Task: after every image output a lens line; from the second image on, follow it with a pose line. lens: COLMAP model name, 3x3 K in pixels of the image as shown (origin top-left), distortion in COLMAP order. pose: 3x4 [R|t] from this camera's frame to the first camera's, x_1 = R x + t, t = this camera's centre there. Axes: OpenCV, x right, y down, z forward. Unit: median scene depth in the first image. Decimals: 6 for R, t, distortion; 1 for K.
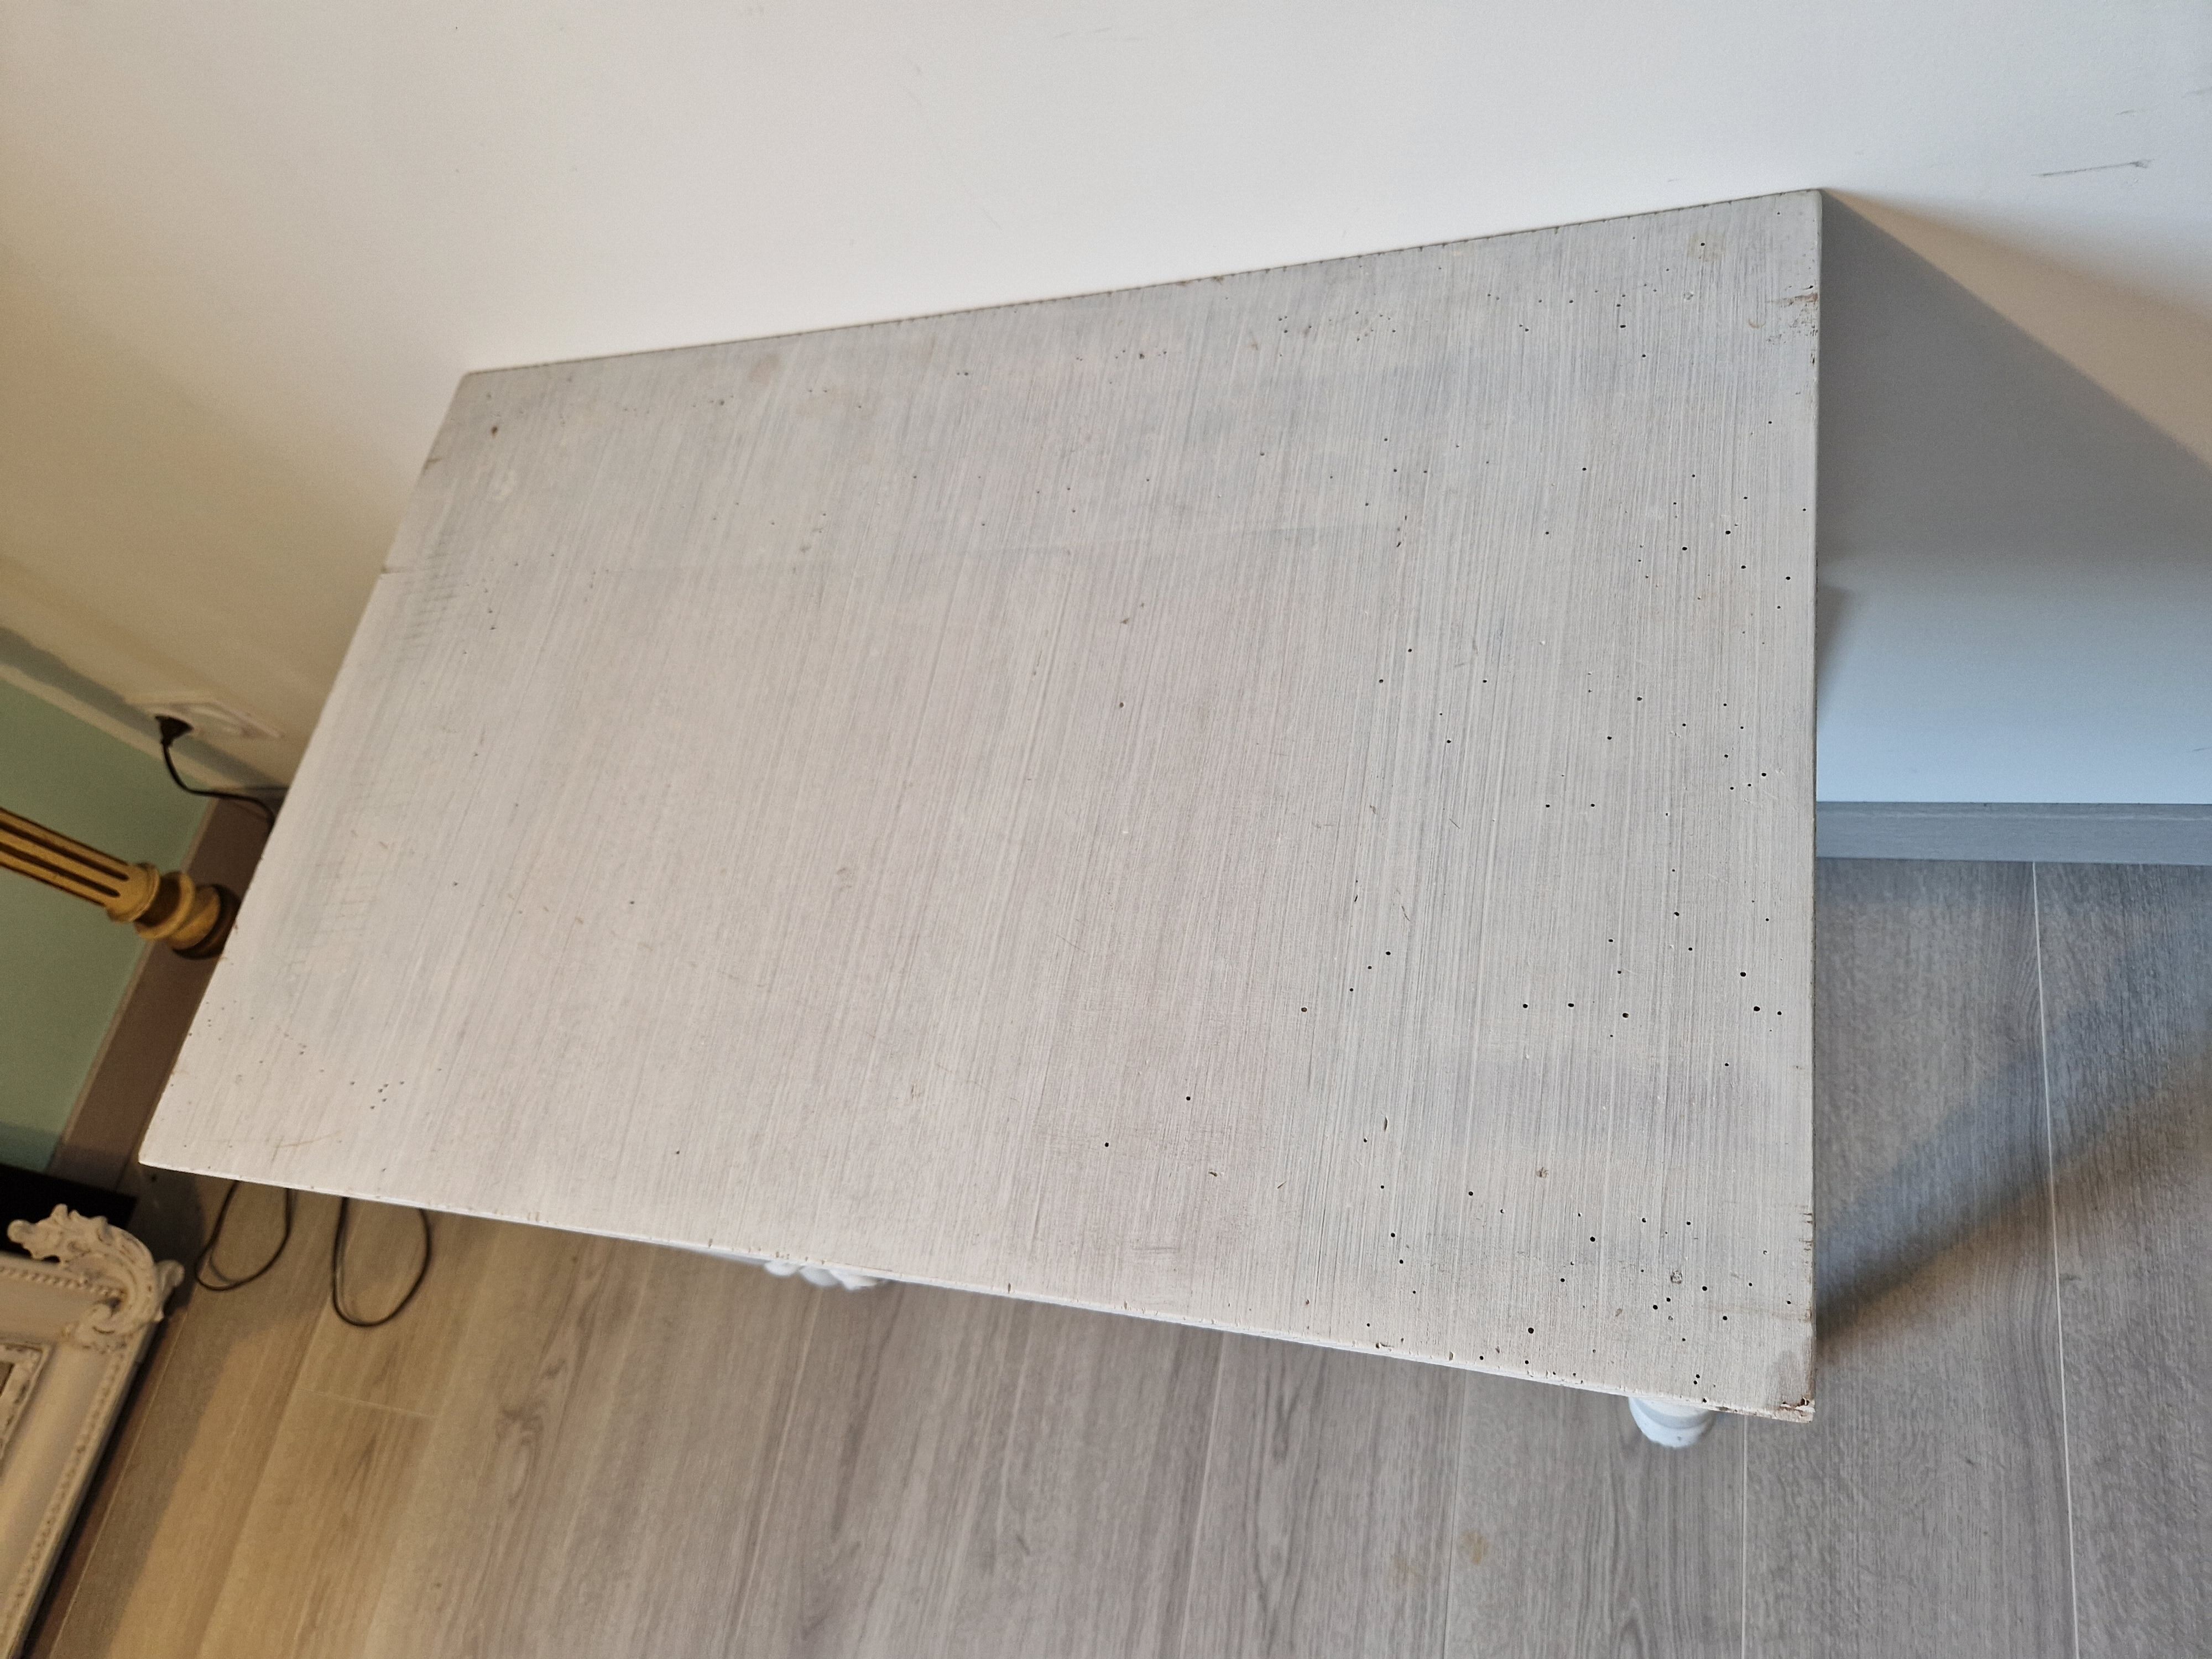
lens RADIAL K [[1509.5, 0, 1096.6], [0, 1509.5, 837.1], [0, 0, 1]] dist [0.046842, -0.044403]
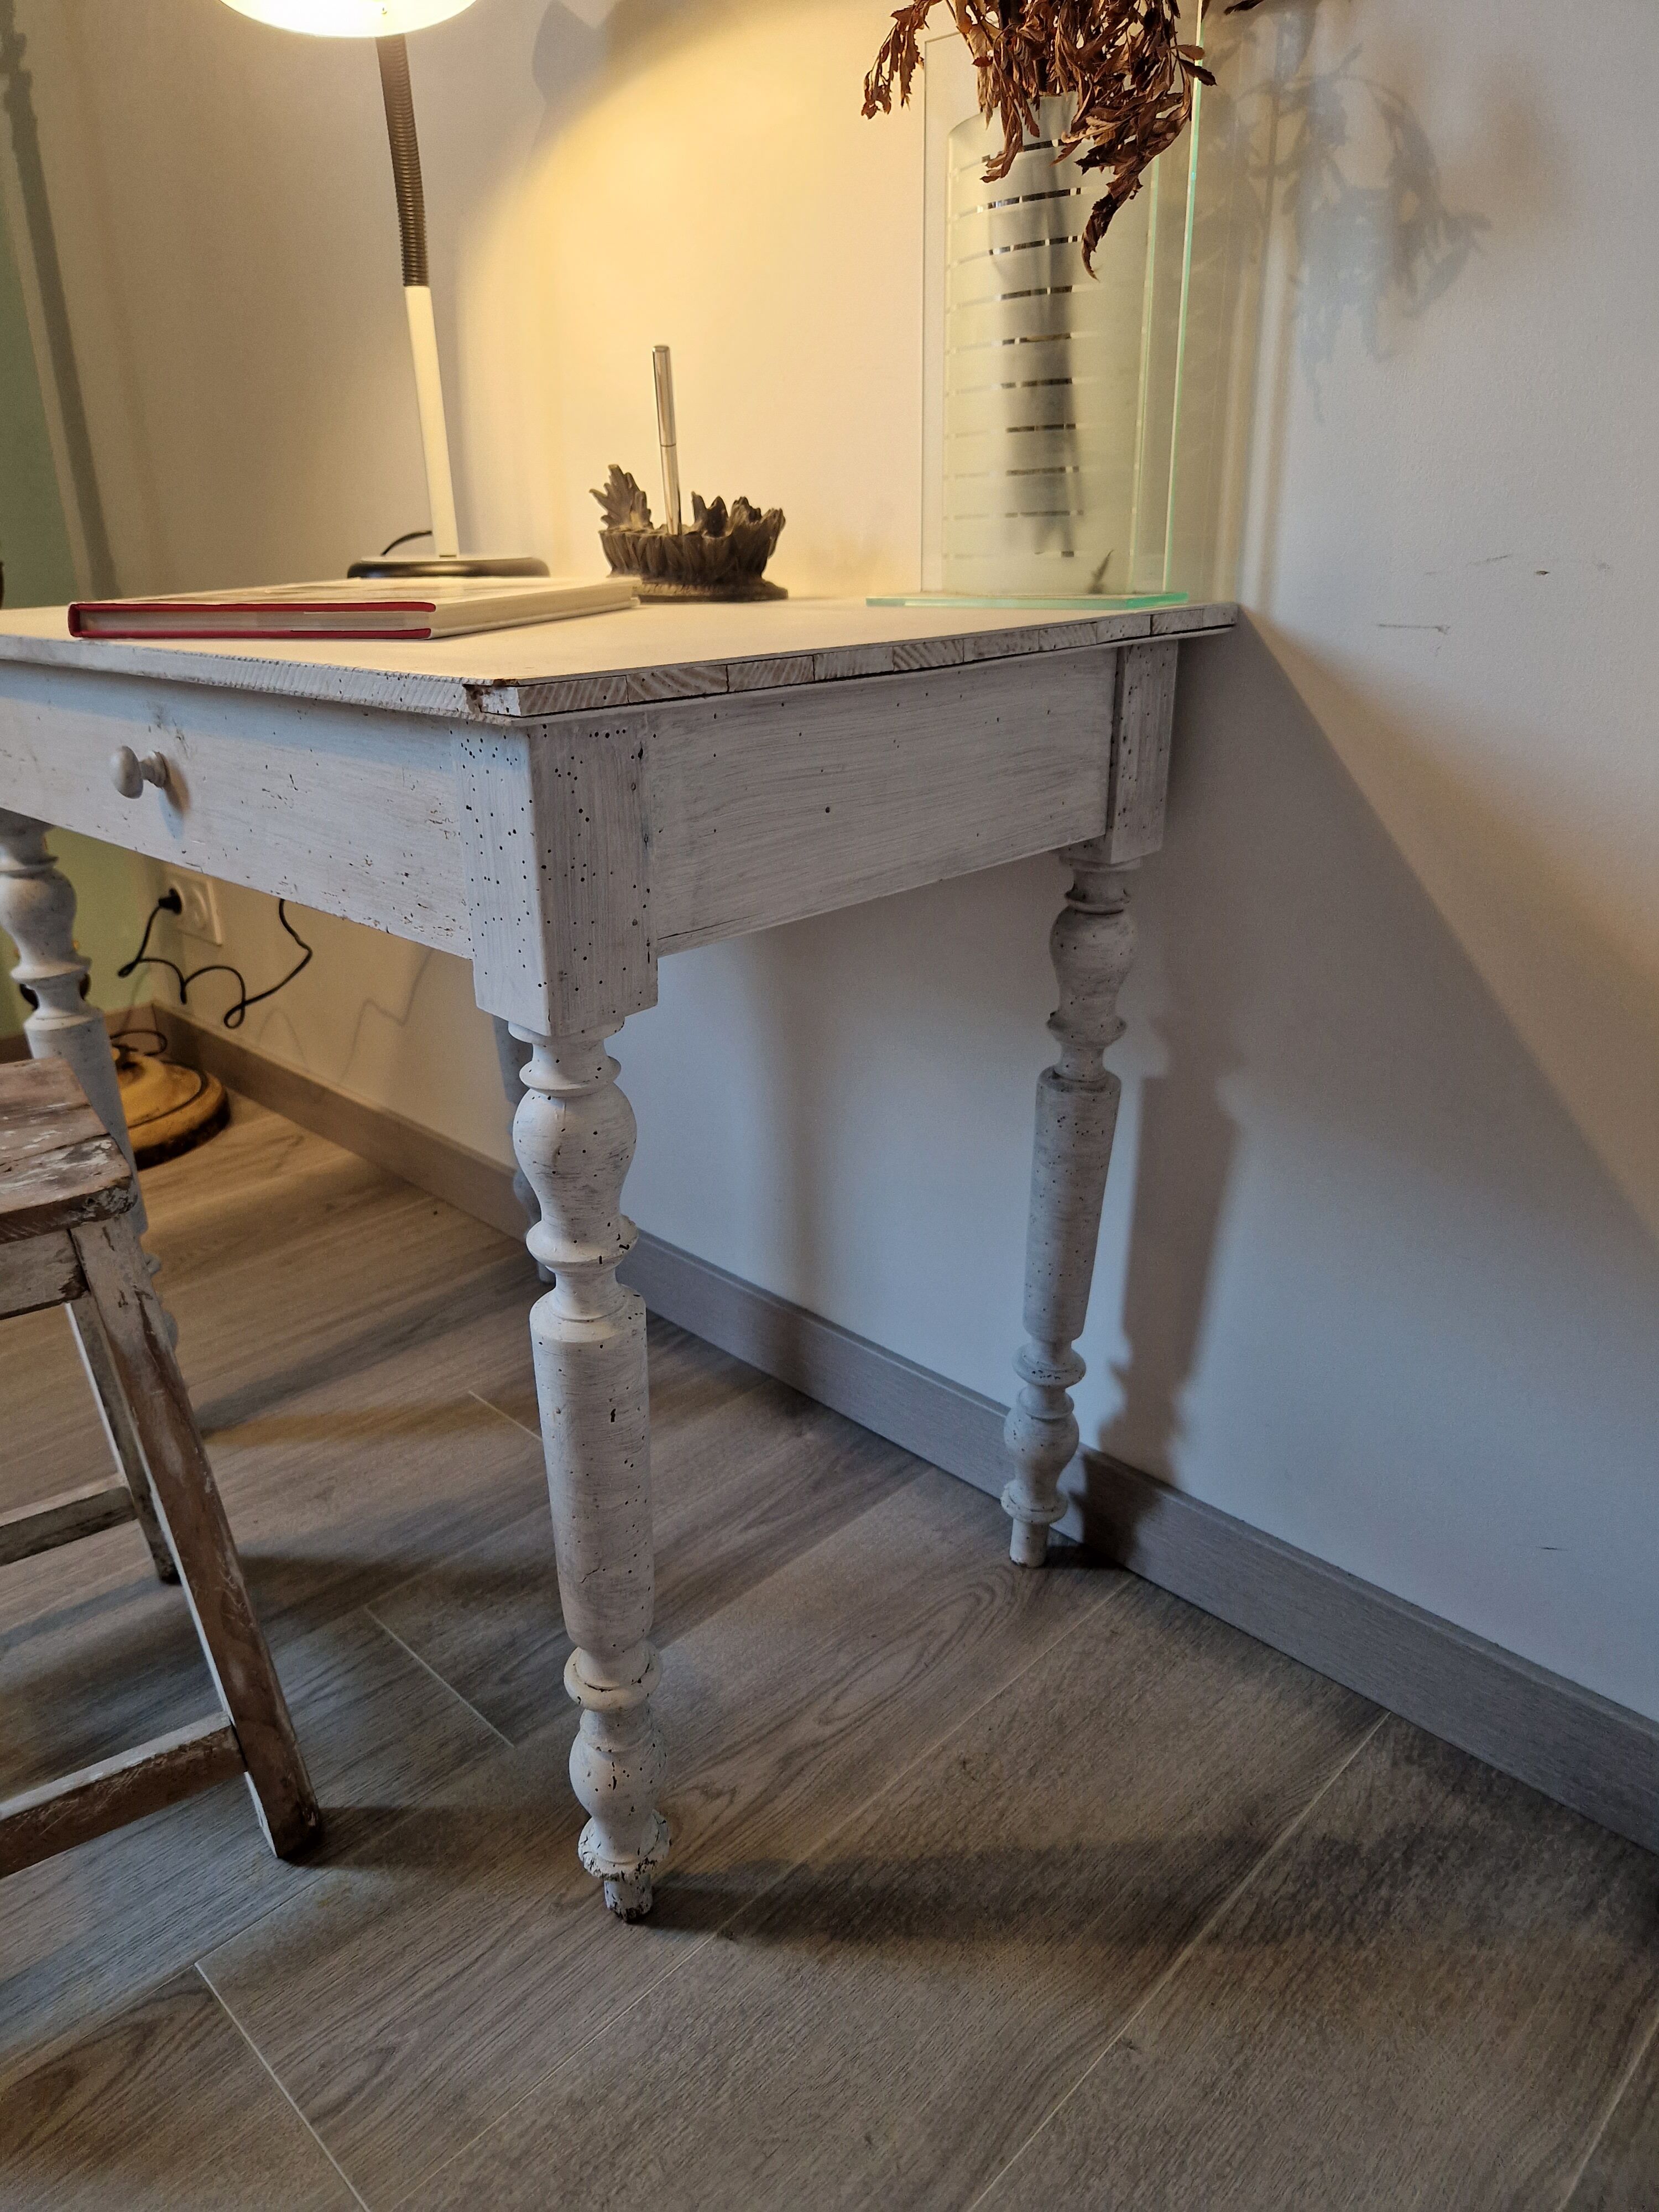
lens RADIAL K [[1507.1, 0, 801.2], [0, 1507.1, 1064.1], [0, 0, 1]] dist [0.051662, -0.049637]
pose [[0.780442, 0.498071, -0.377935, 0.498298], [-0.625218, 0.625221, -0.467121, 0.394832], [0.003634, 0.600852, 0.799352, 0.098334]]
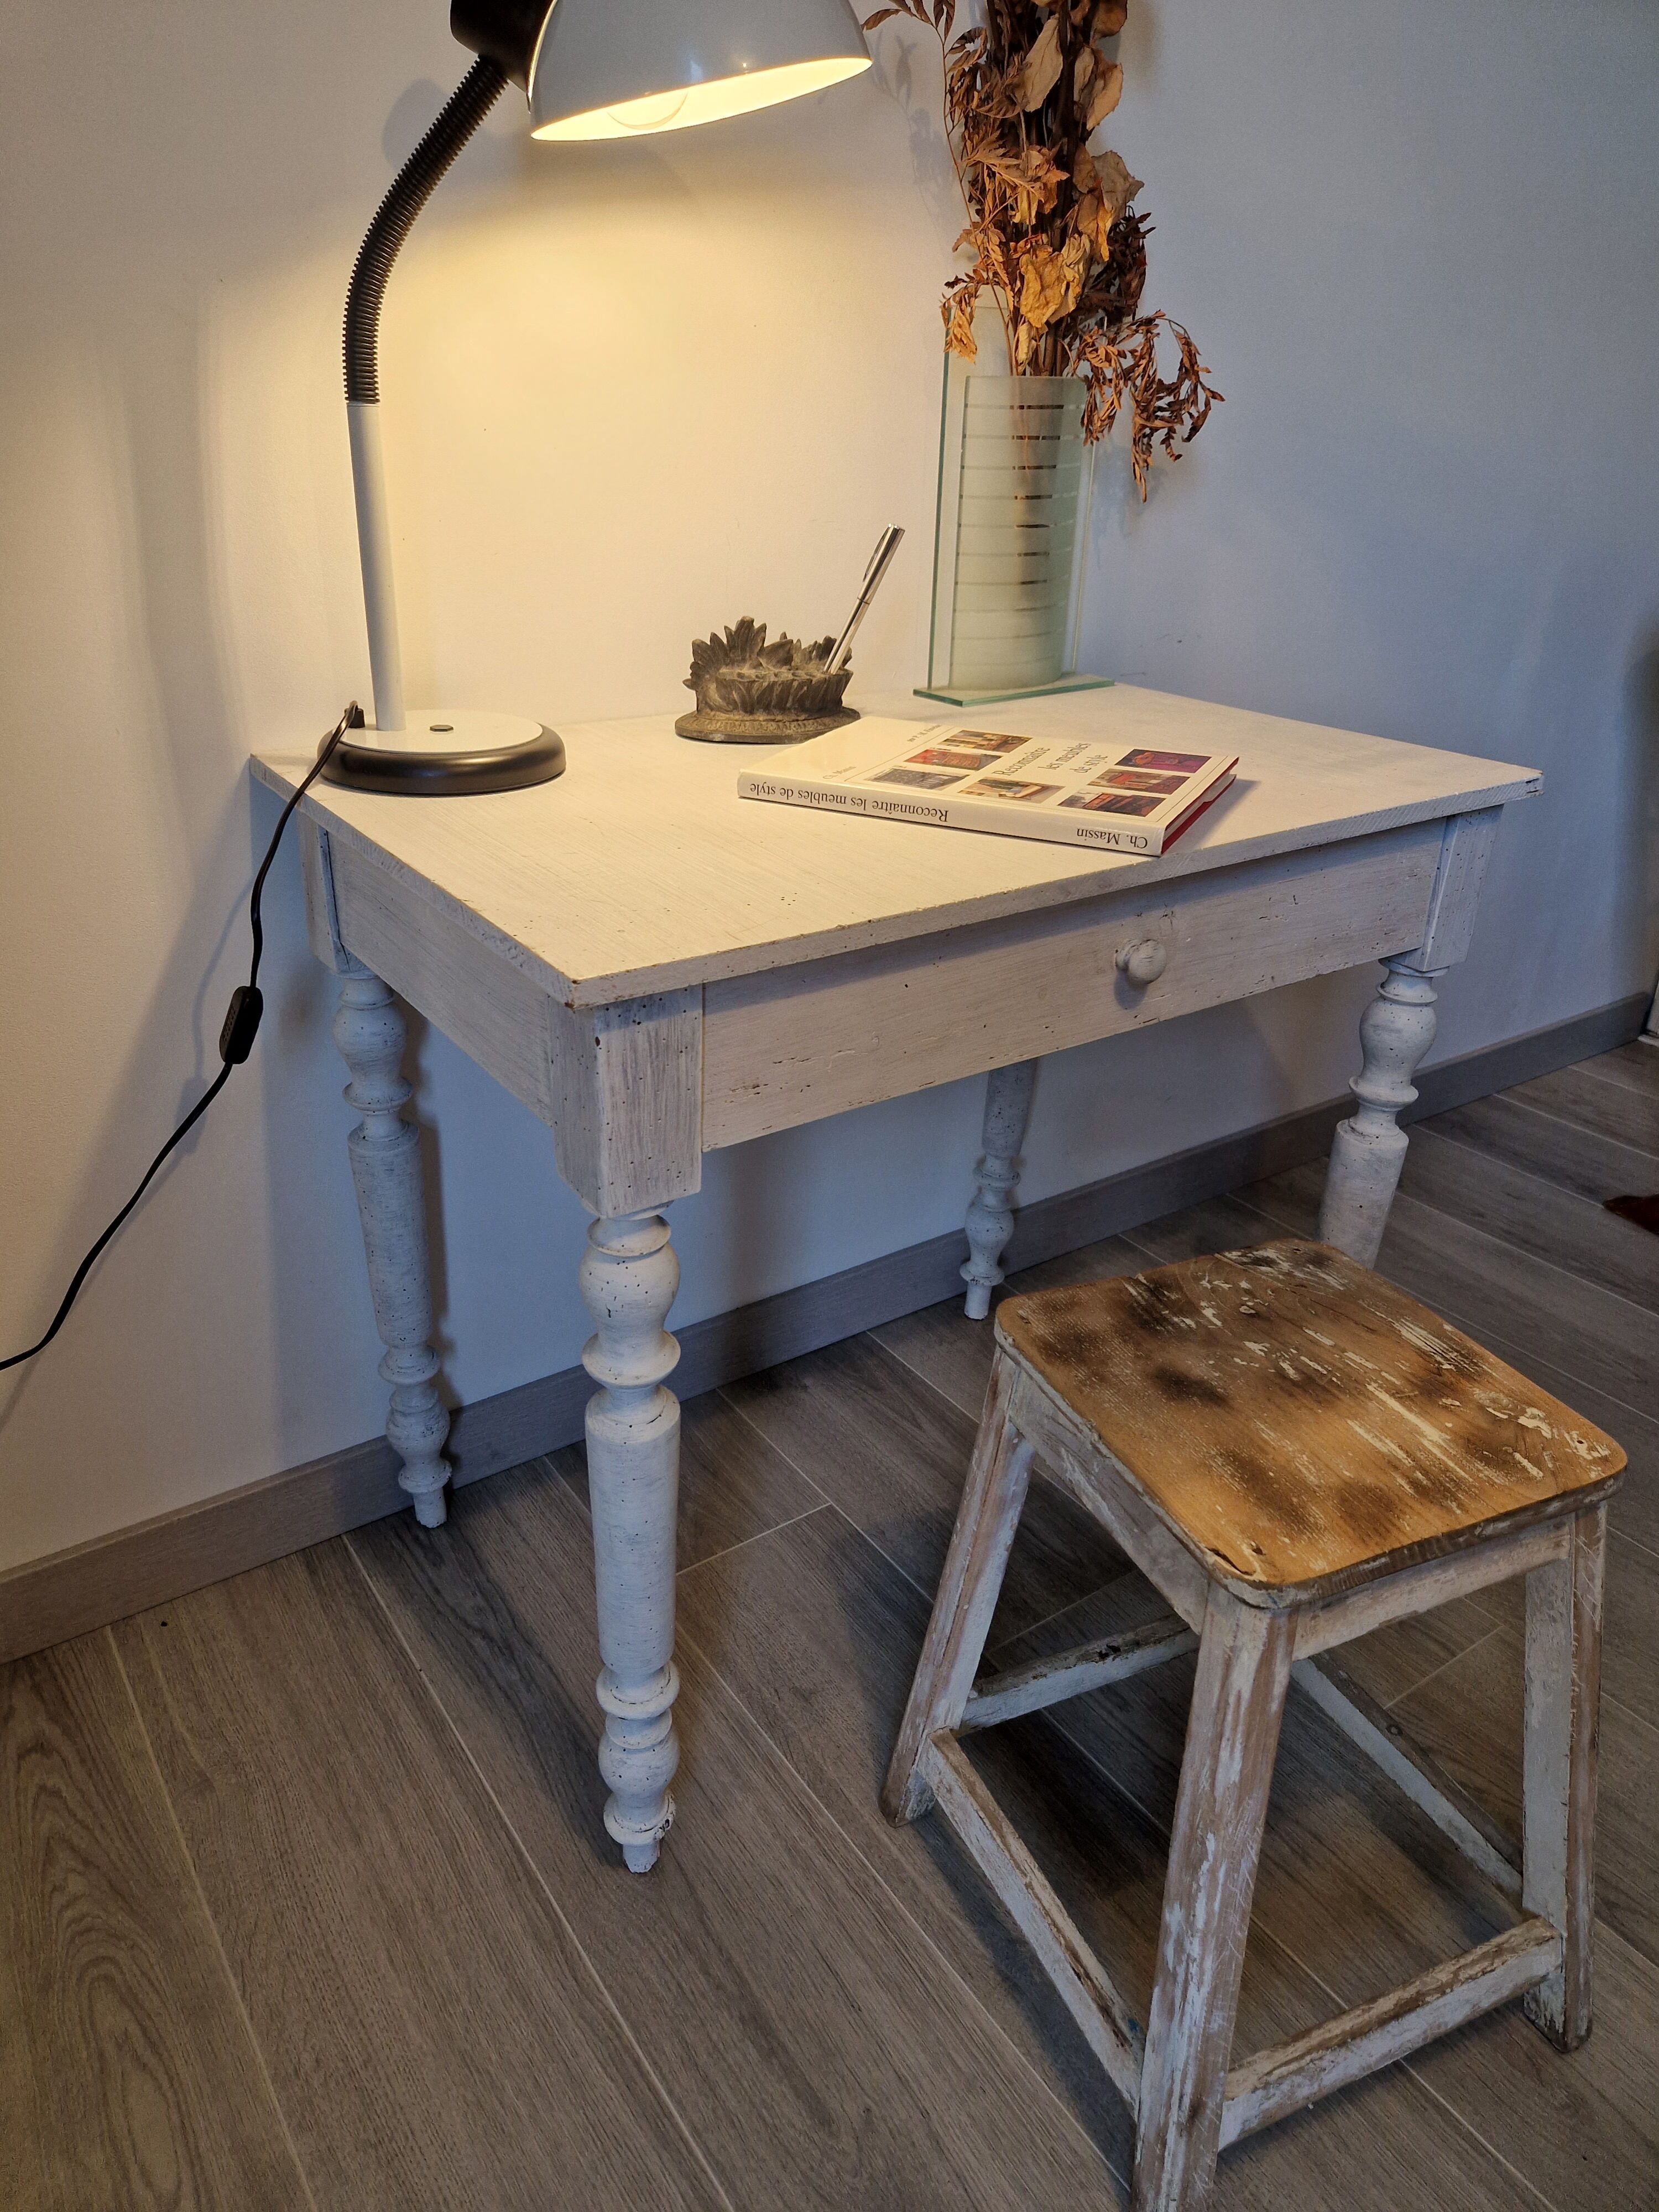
lens RADIAL K [[1483.4, 0, 802.1], [0, 1483.4, 1064.2], [0, 0, 1]] dist [0.070812, -0.056101]
pose [[0.645911, 0.064613, 0.760674, -0.813614], [0.521894, 0.689835, -0.501752, 0.509223], [-0.557159, 0.721078, 0.411851, 0.407628]]
